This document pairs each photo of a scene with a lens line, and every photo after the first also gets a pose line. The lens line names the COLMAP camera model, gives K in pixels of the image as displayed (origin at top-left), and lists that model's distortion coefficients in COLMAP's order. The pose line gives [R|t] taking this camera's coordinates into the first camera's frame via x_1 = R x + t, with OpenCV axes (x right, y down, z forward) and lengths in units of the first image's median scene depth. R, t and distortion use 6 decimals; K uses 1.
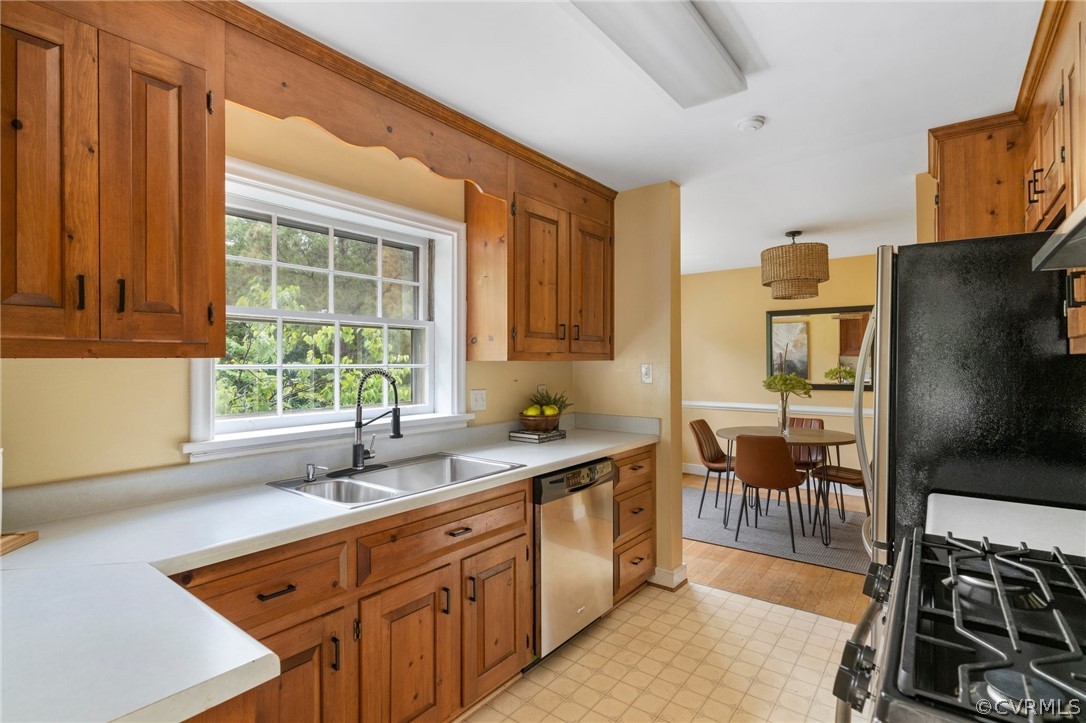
lens RADIAL K [[520.2, 0, 544.2], [0, 520.2, 359.0], [0, 0, 1]] dist [-0.005059, 0.002821]
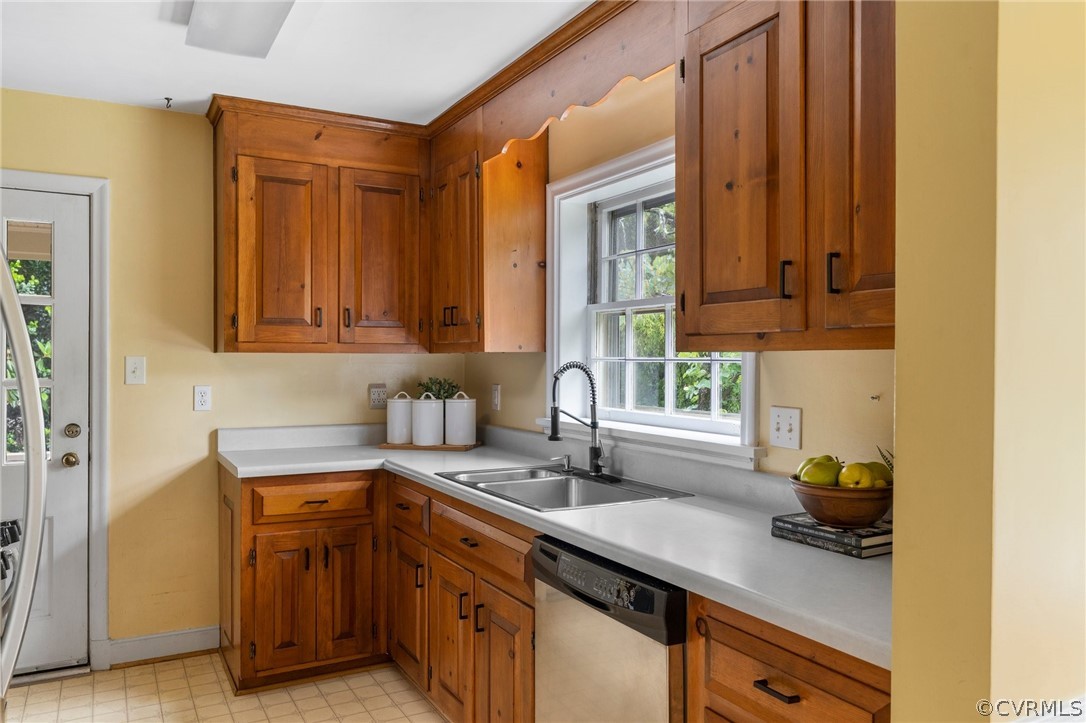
lens RADIAL K [[810.2, 0, 544.8], [0, 810.2, 362.6], [0, 0, 1]] dist [0.015820, 0.001384]
pose [[-0.405526, 0.005833, -0.914065, 0.747667], [-0.000555, 0.999978, 0.006627, 0.008985], [0.914083, 0.003195, -0.405514, 1.175130]]
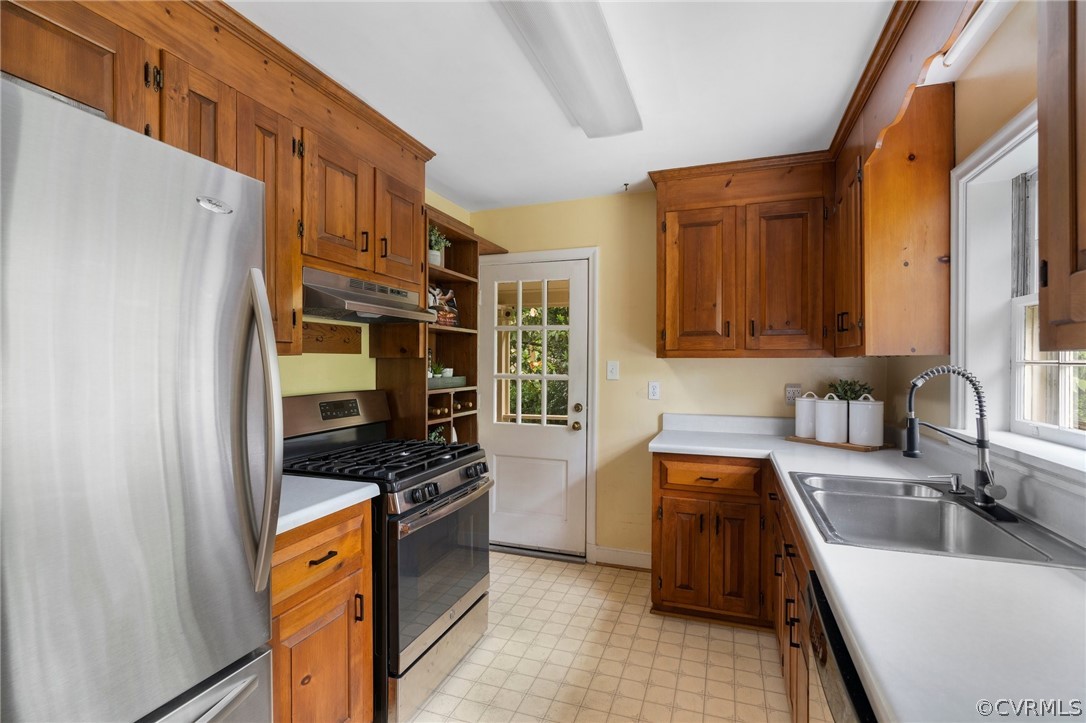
lens RADIAL K [[520.2, 0, 540.3], [0, 520.2, 363.4], [0, 0, 1]] dist [-0.005059, 0.002821]
pose [[-0.954245, 0.002875, -0.299012, 0.361807], [0.002247, 0.999994, 0.002443, 0.009973], [0.299017, 0.001660, -0.954246, 1.191784]]
